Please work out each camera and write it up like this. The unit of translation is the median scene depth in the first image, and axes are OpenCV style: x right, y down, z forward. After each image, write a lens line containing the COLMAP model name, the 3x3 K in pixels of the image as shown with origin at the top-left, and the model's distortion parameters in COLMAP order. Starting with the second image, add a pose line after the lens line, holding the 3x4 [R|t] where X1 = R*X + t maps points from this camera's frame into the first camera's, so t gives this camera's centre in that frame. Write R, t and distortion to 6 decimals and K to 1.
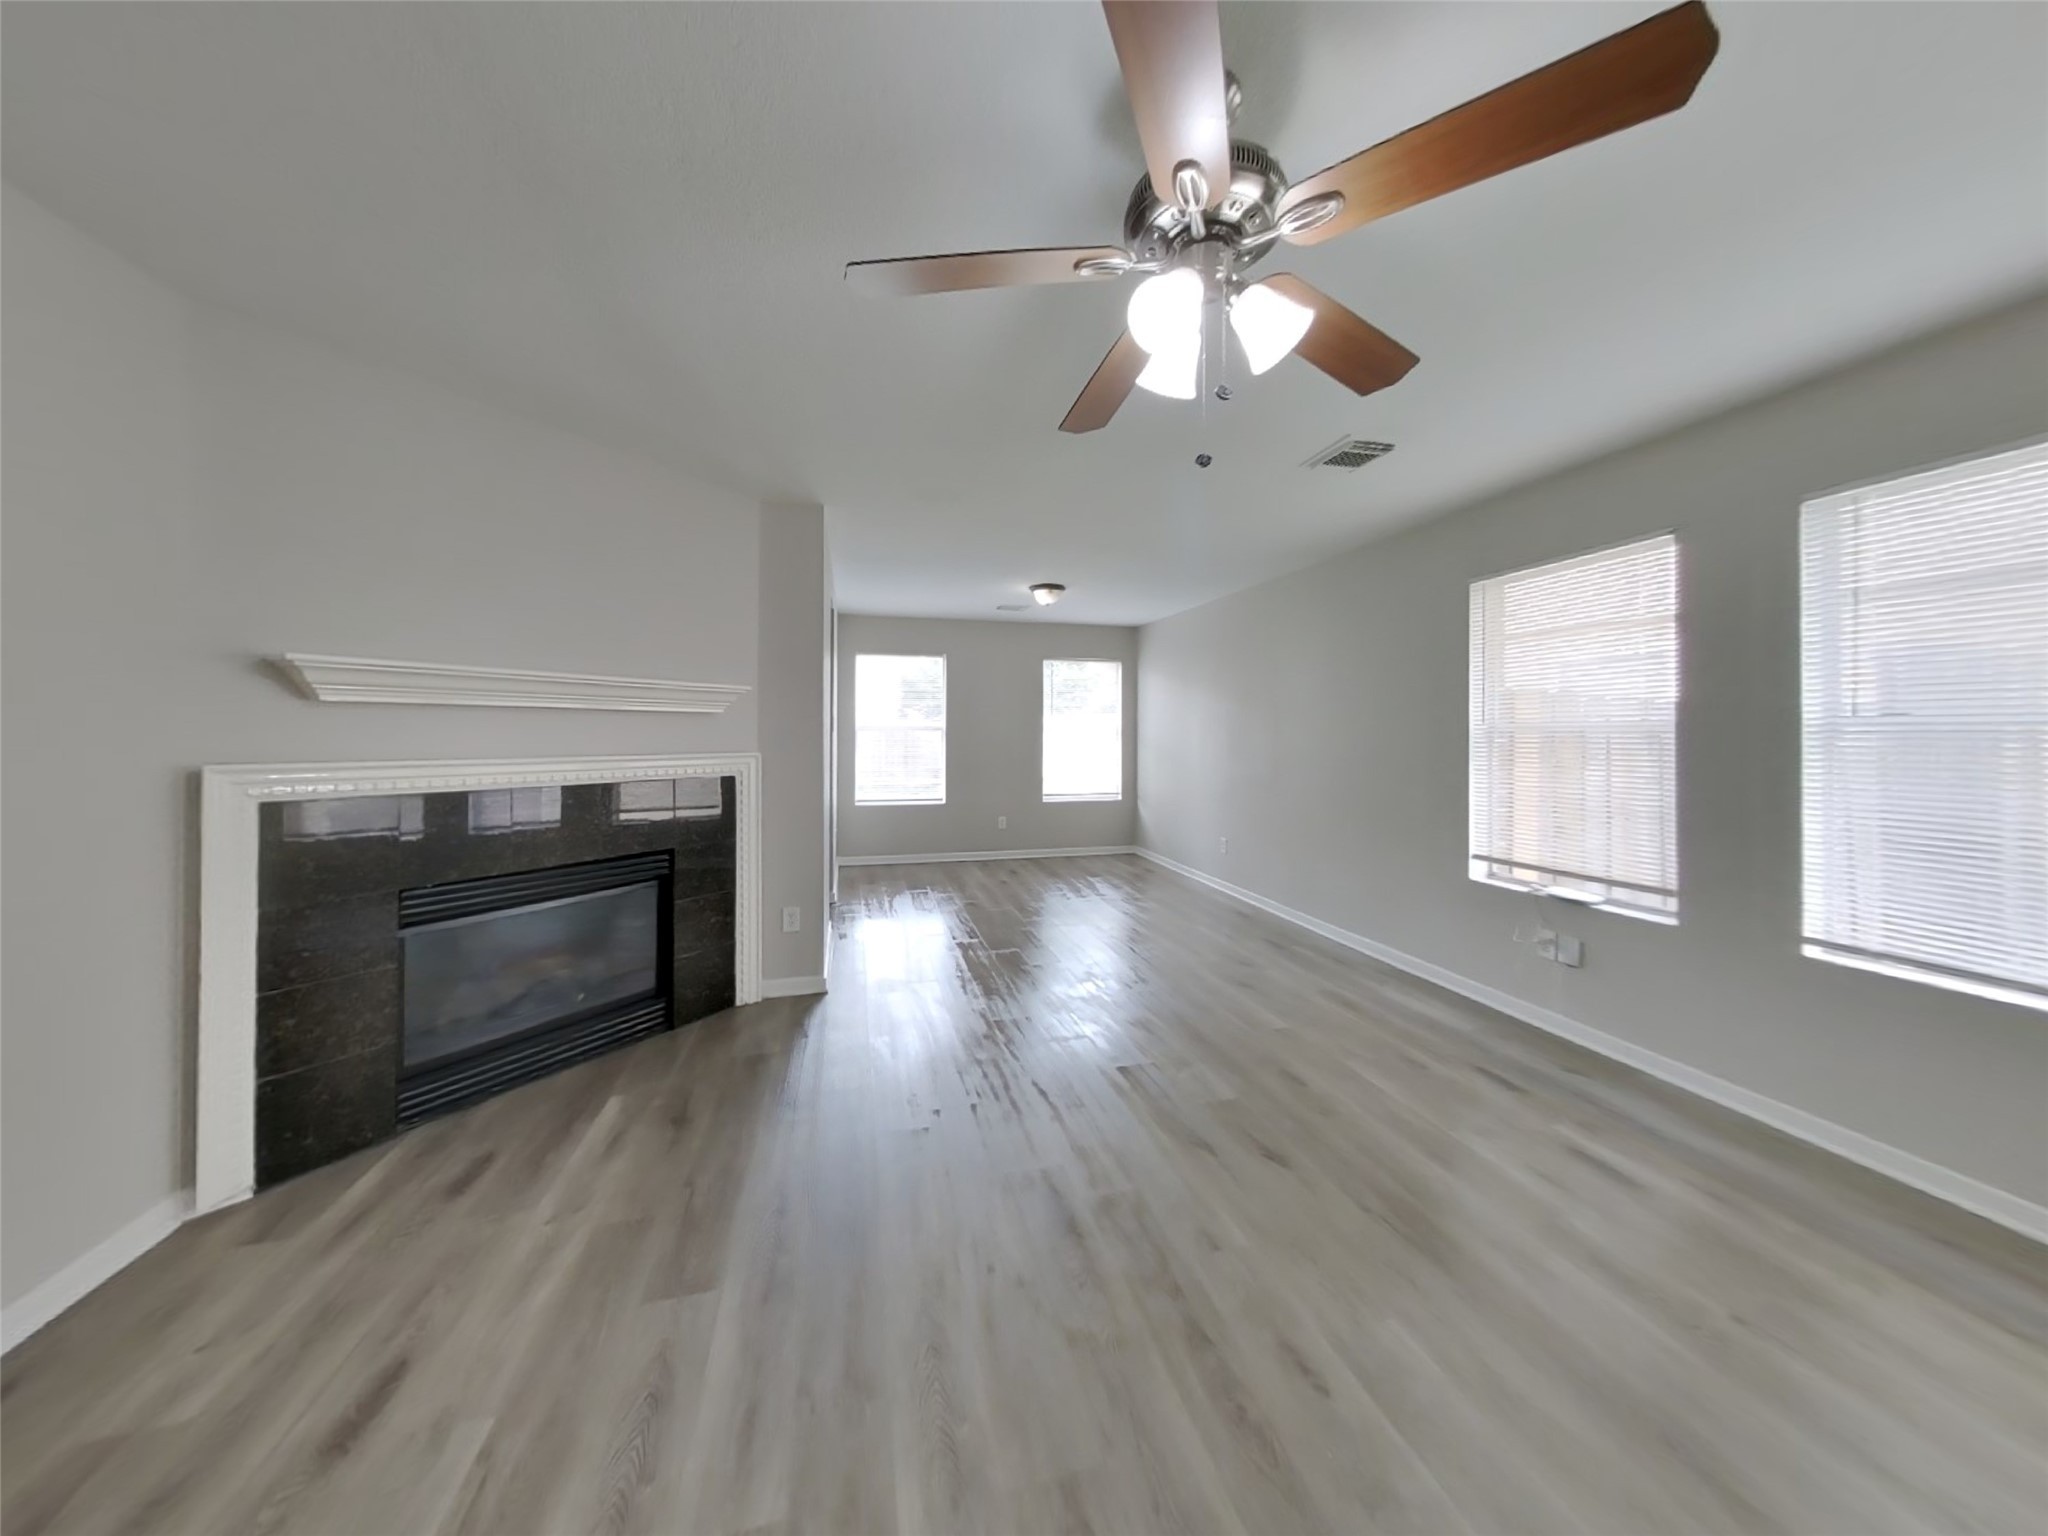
lens RADIAL K [[807.7, 0, 1025.4], [0, 807.7, 728.7], [0, 0, 1]] dist [0.000005, 0.000000]
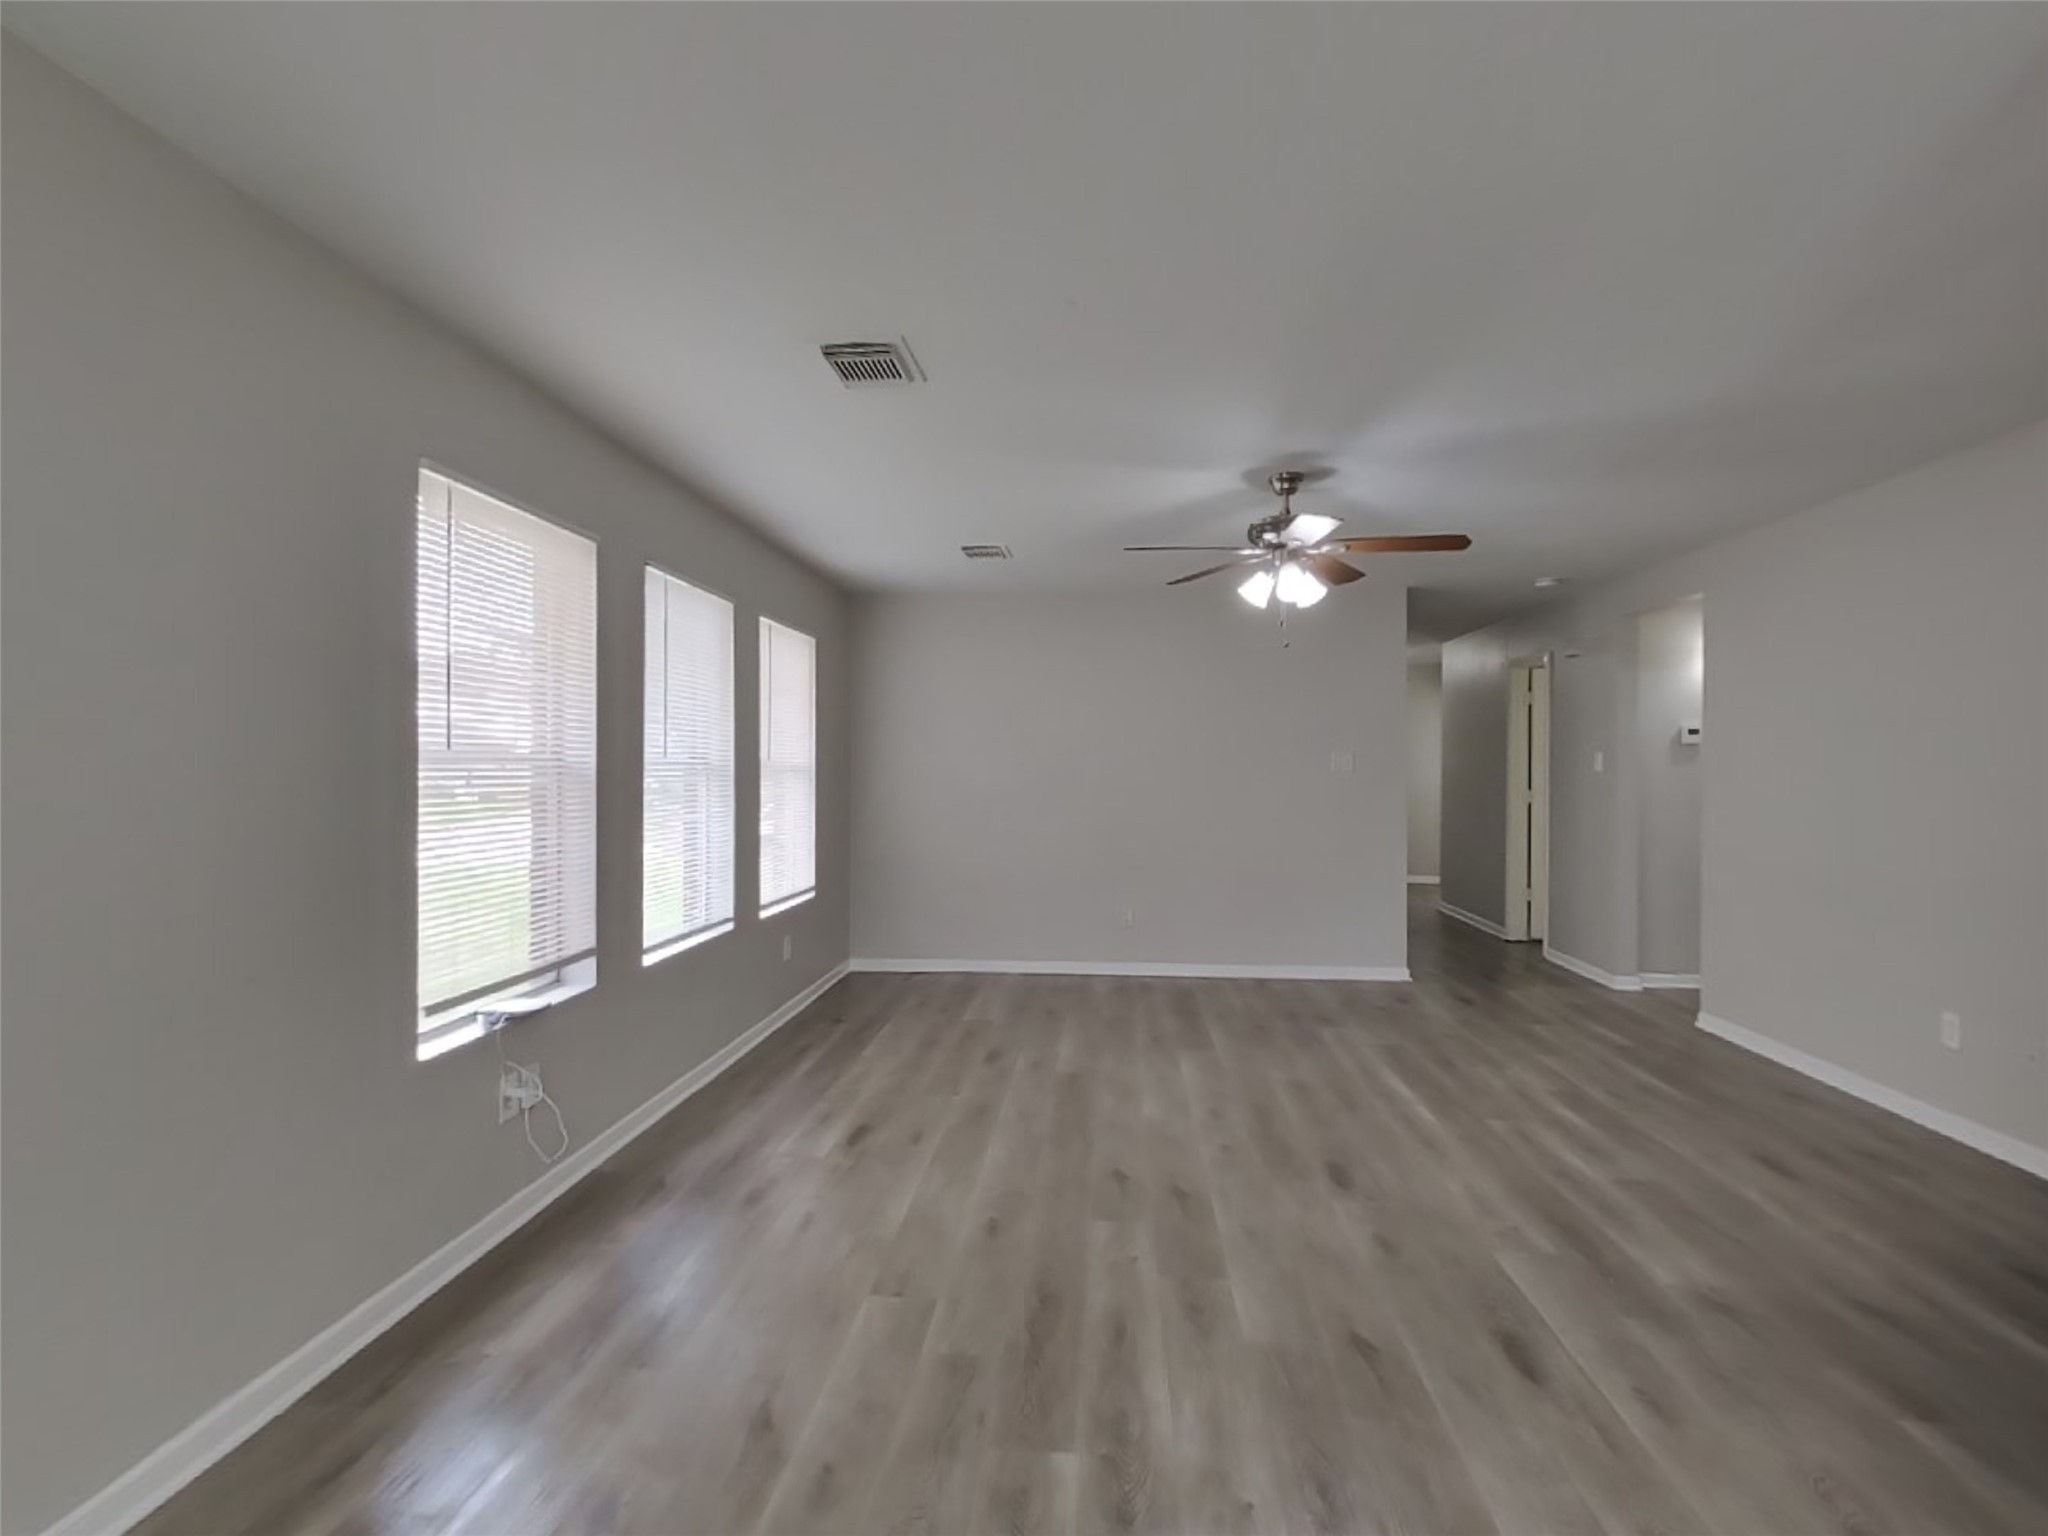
lens RADIAL K [[1091.6, 0, 1024.0], [0, 1091.6, 768.0], [0, 0, 1]] dist [0.000523, 0.000199]
pose [[-0.948802, -0.003645, 0.315851, -0.017439], [-0.005794, 0.999966, -0.005865, 0.010777], [-0.315819, -0.007394, -0.948791, 2.258584]]
